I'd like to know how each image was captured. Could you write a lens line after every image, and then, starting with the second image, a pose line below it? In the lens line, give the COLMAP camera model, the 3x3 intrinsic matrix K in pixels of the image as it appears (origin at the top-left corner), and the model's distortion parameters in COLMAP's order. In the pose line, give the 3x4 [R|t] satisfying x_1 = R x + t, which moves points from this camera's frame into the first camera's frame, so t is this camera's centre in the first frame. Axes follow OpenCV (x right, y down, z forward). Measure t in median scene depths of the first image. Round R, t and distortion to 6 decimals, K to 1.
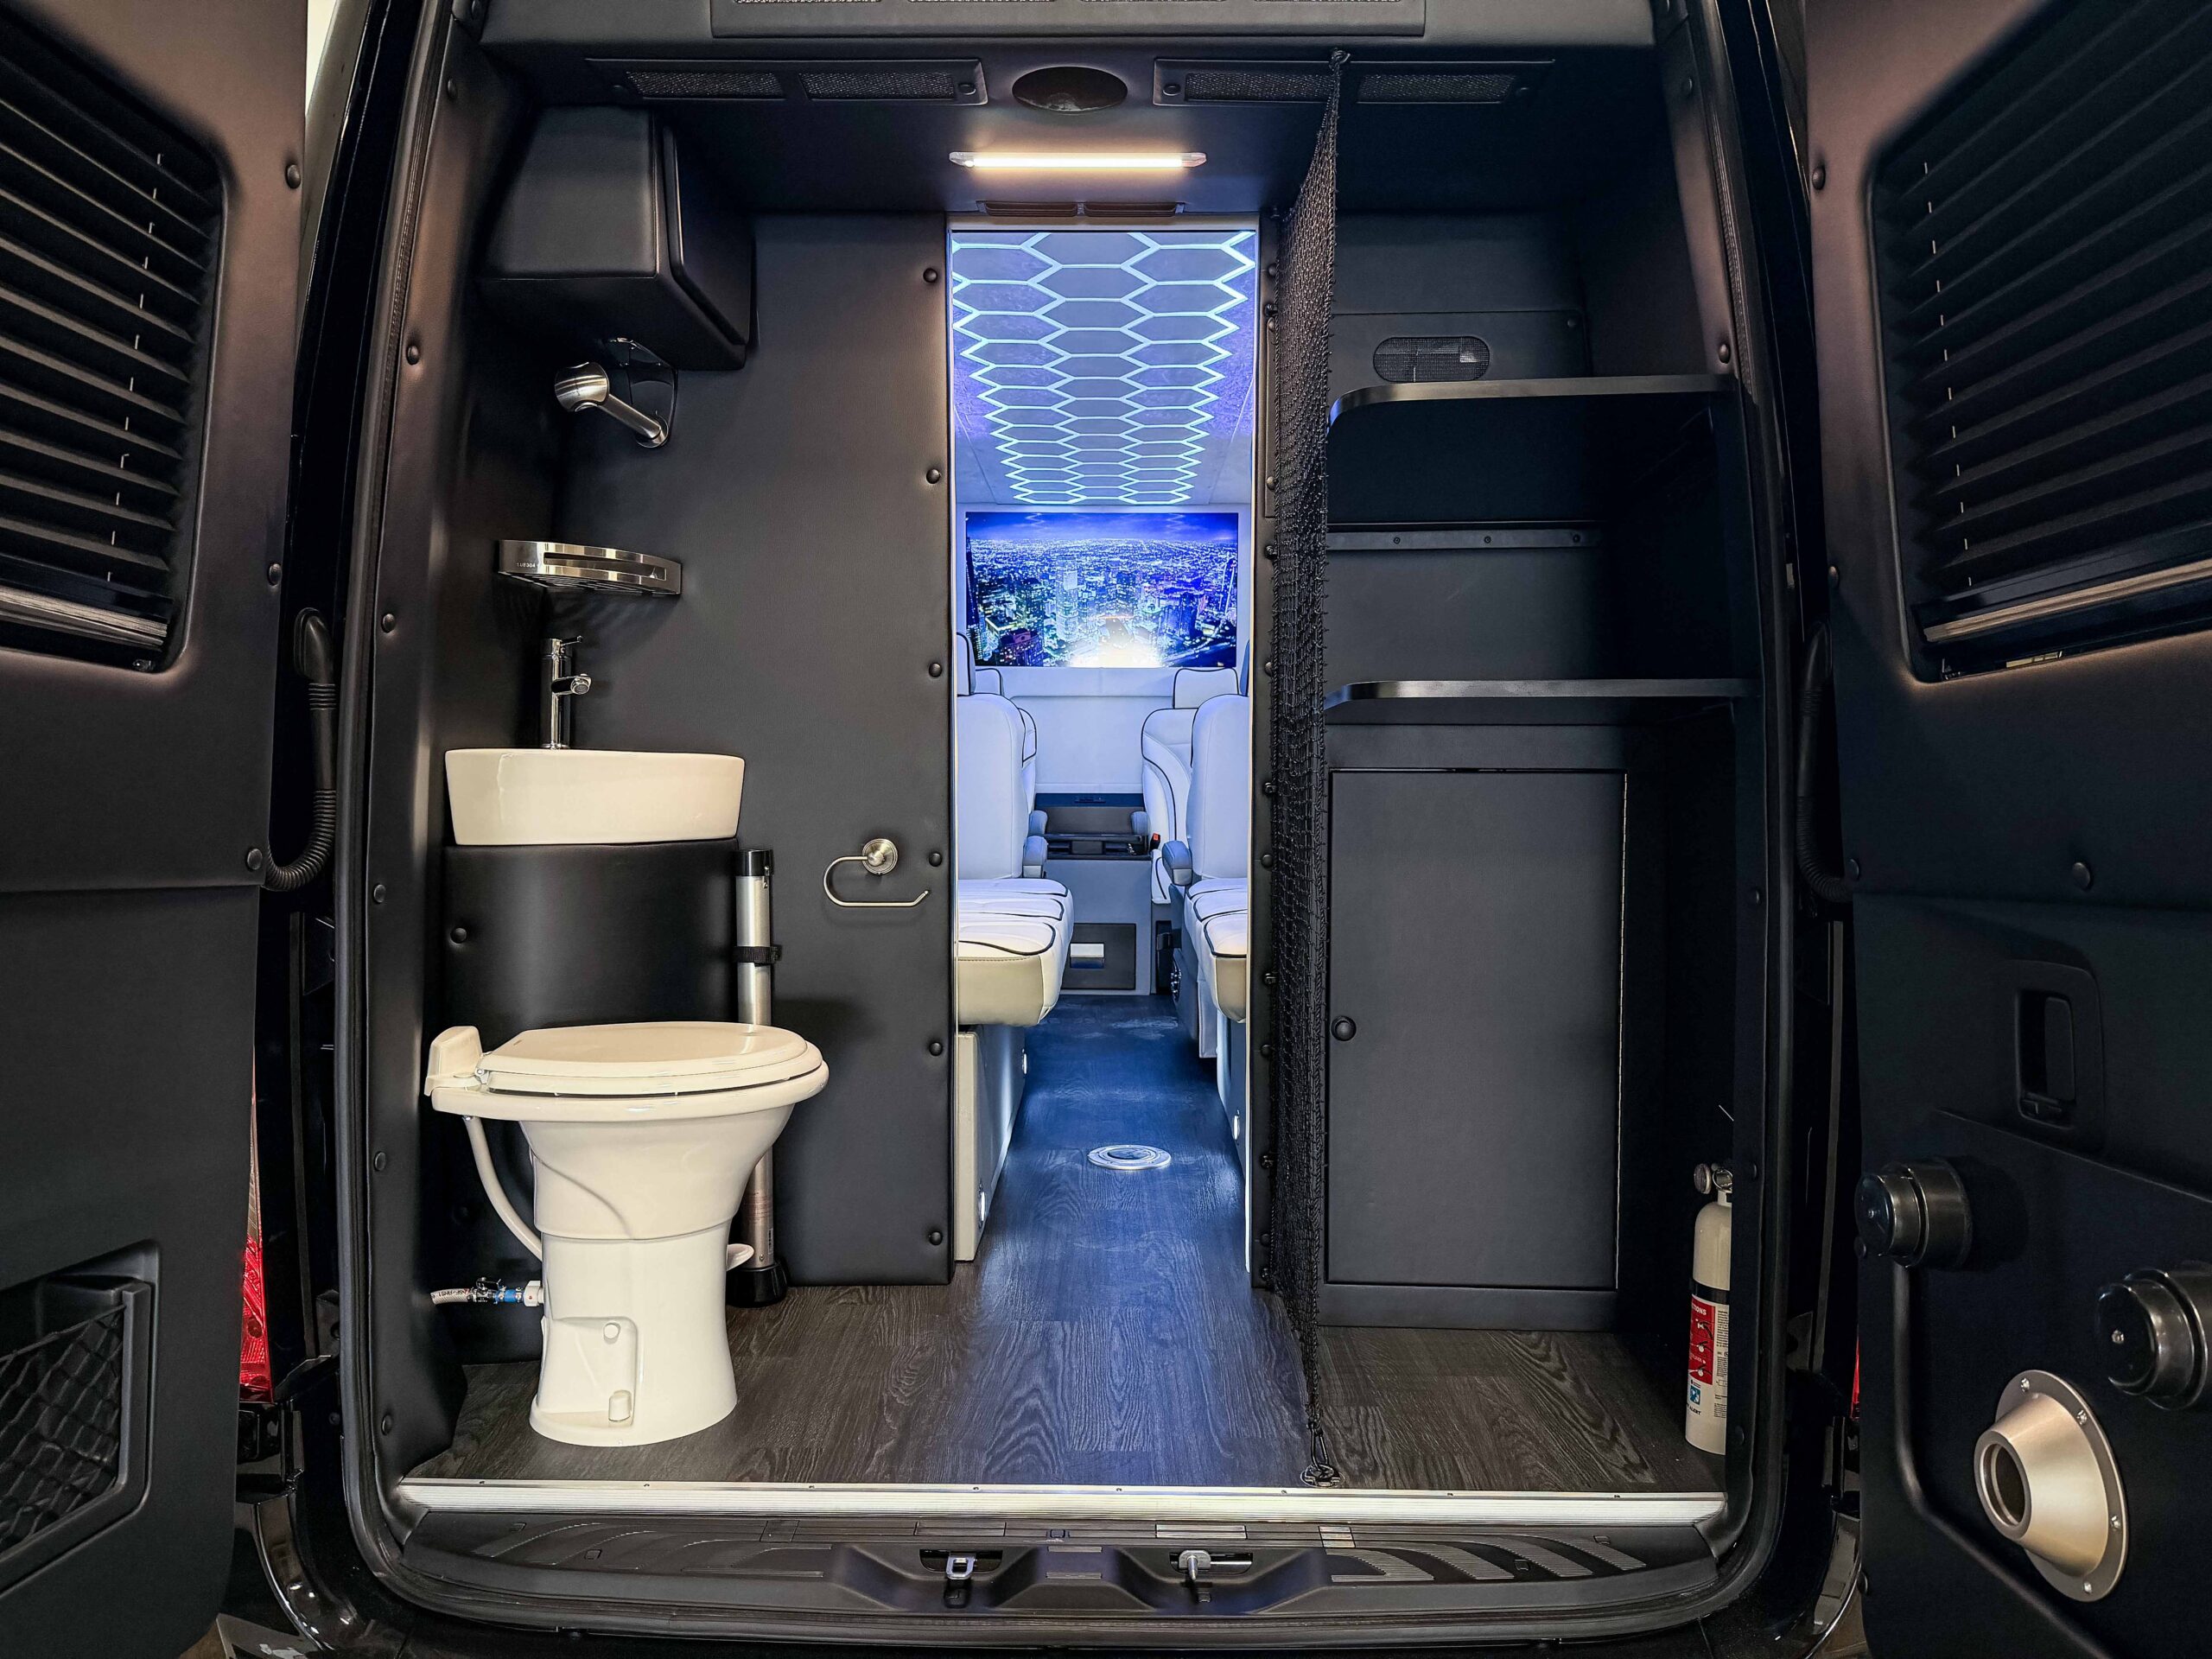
lens RADIAL K [[1537.9, 0, 1113.5], [0, 1537.9, 826.0], [0, 0, 1]] dist [0.007323, -0.029304]
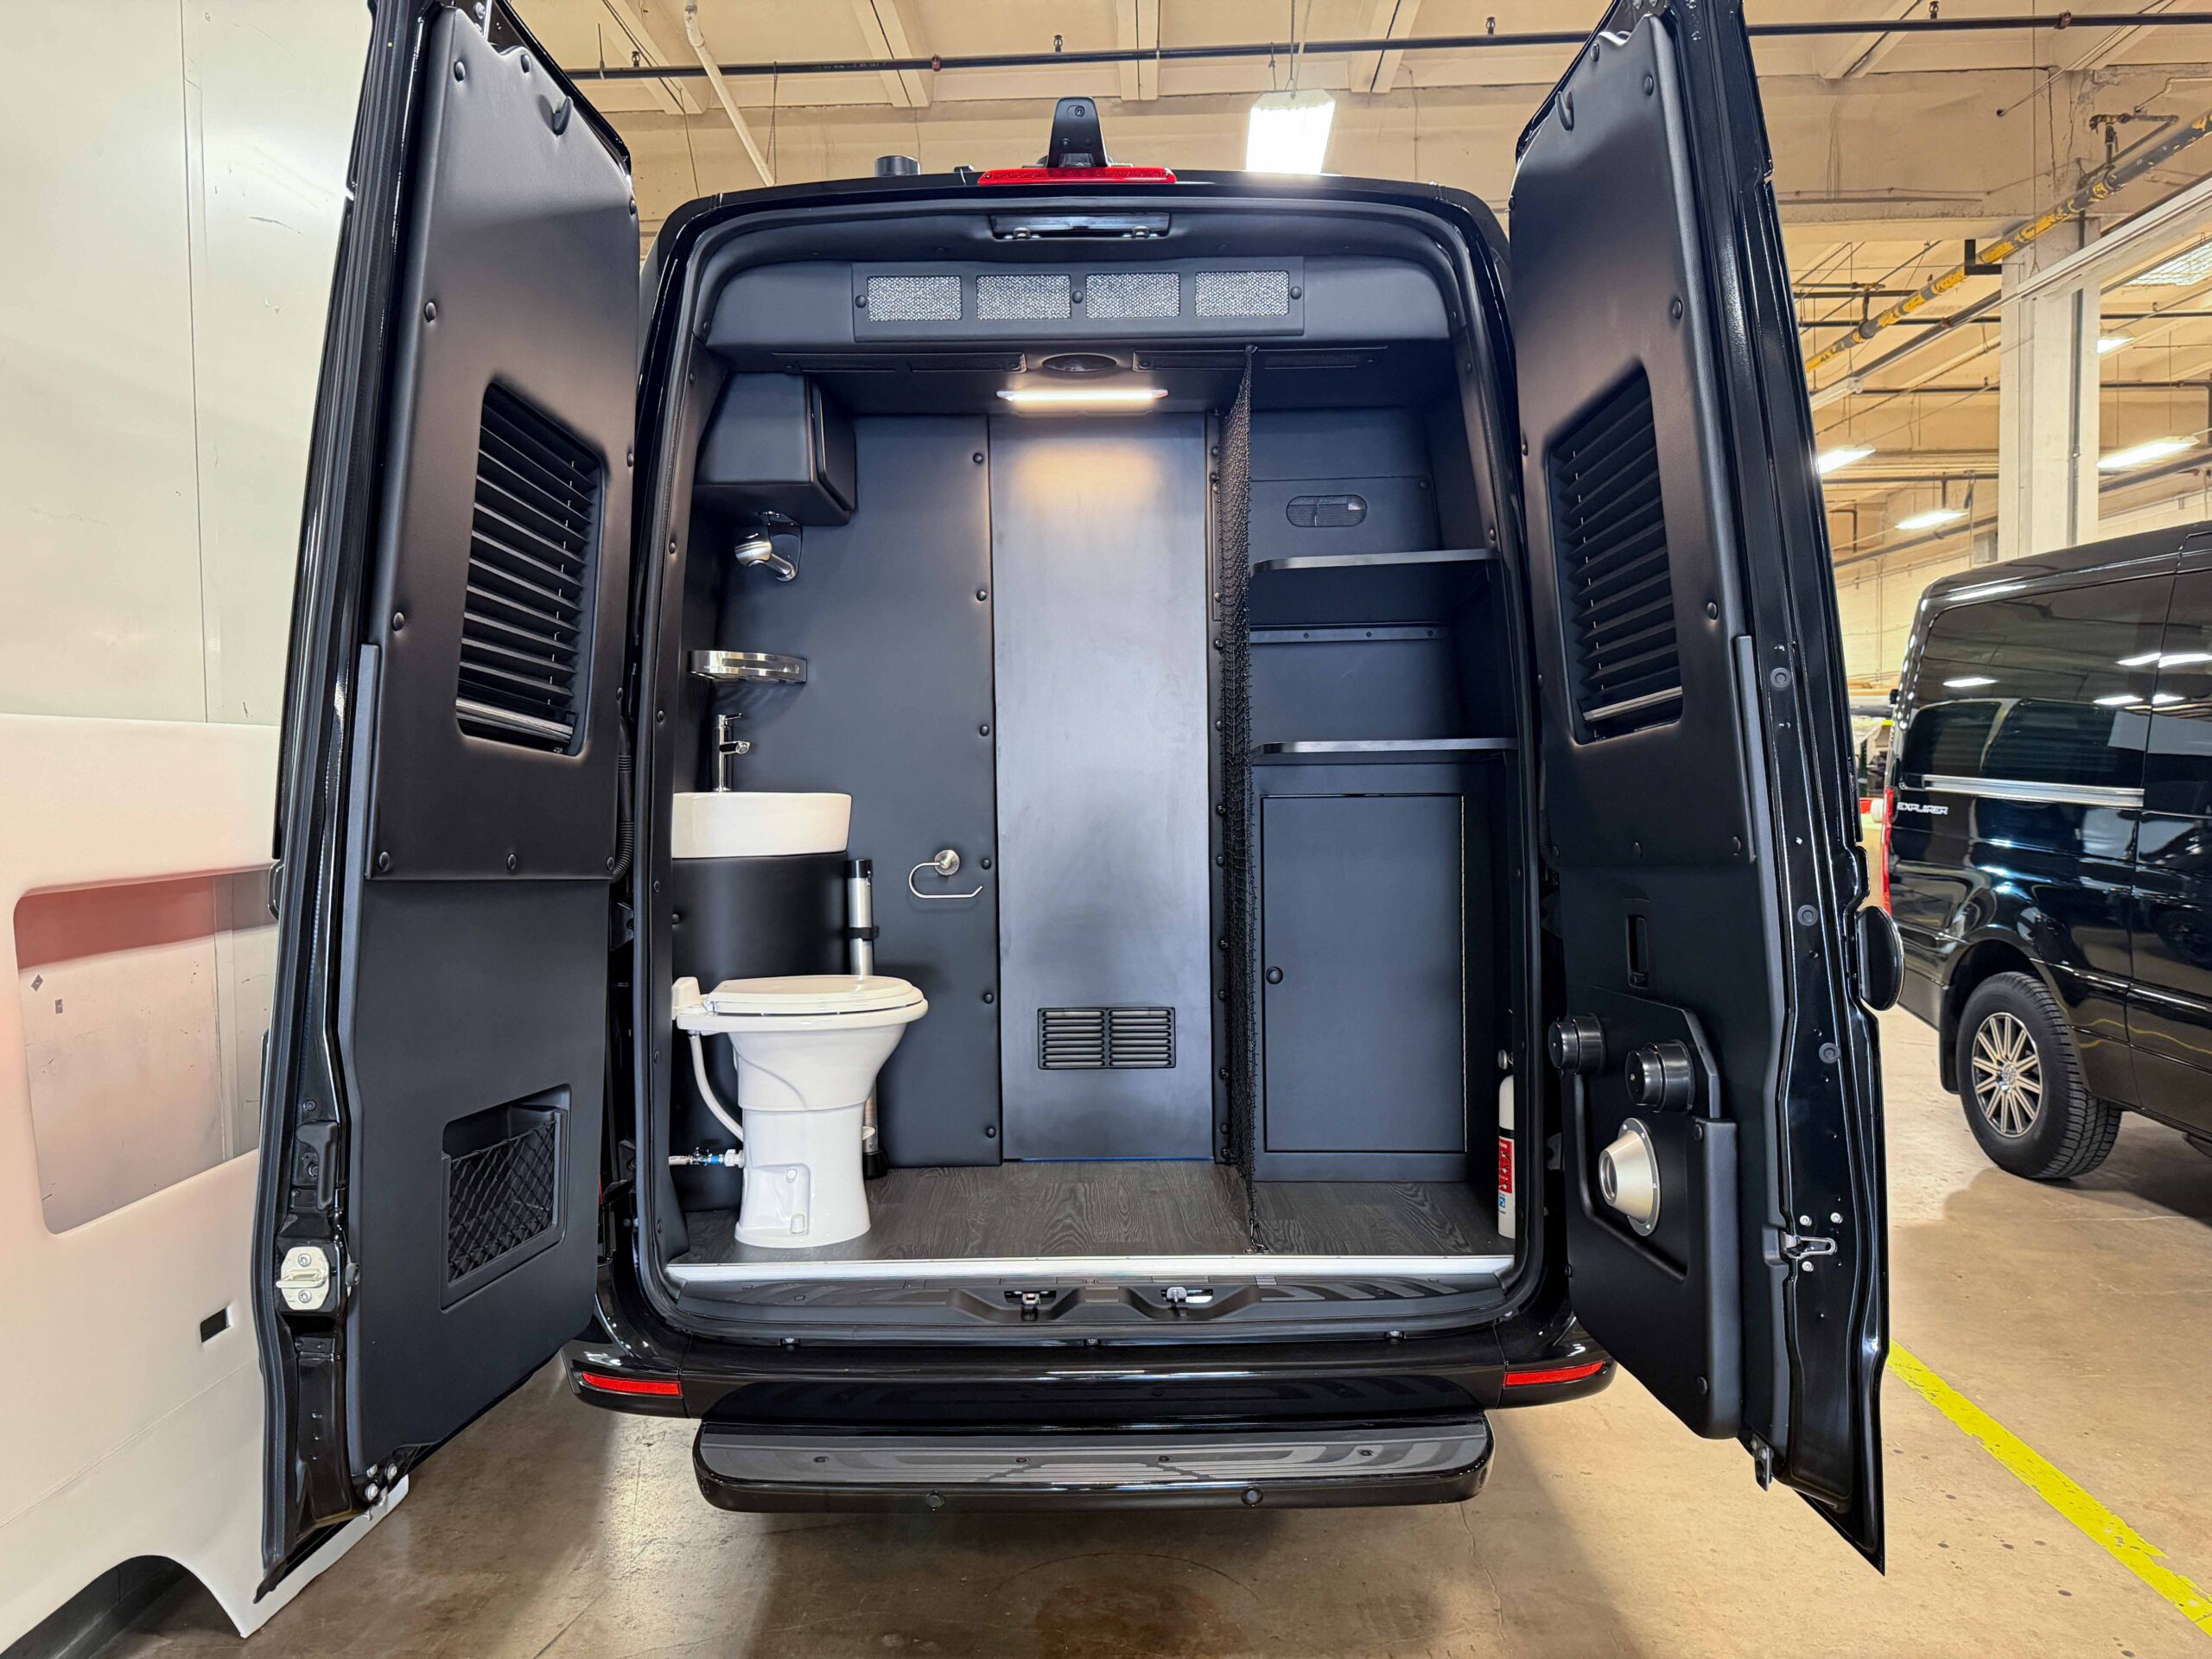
lens RADIAL K [[1537.9, 0, 1096.6], [0, 1537.9, 820.4], [0, 0, 1]] dist [0.007323, -0.029304]
pose [[0.999836, -0.017458, 0.004870, -0.027957], [0.017547, 0.999668, -0.018860, 0.012975], [-0.004539, 0.018942, 0.999810, -0.572653]]
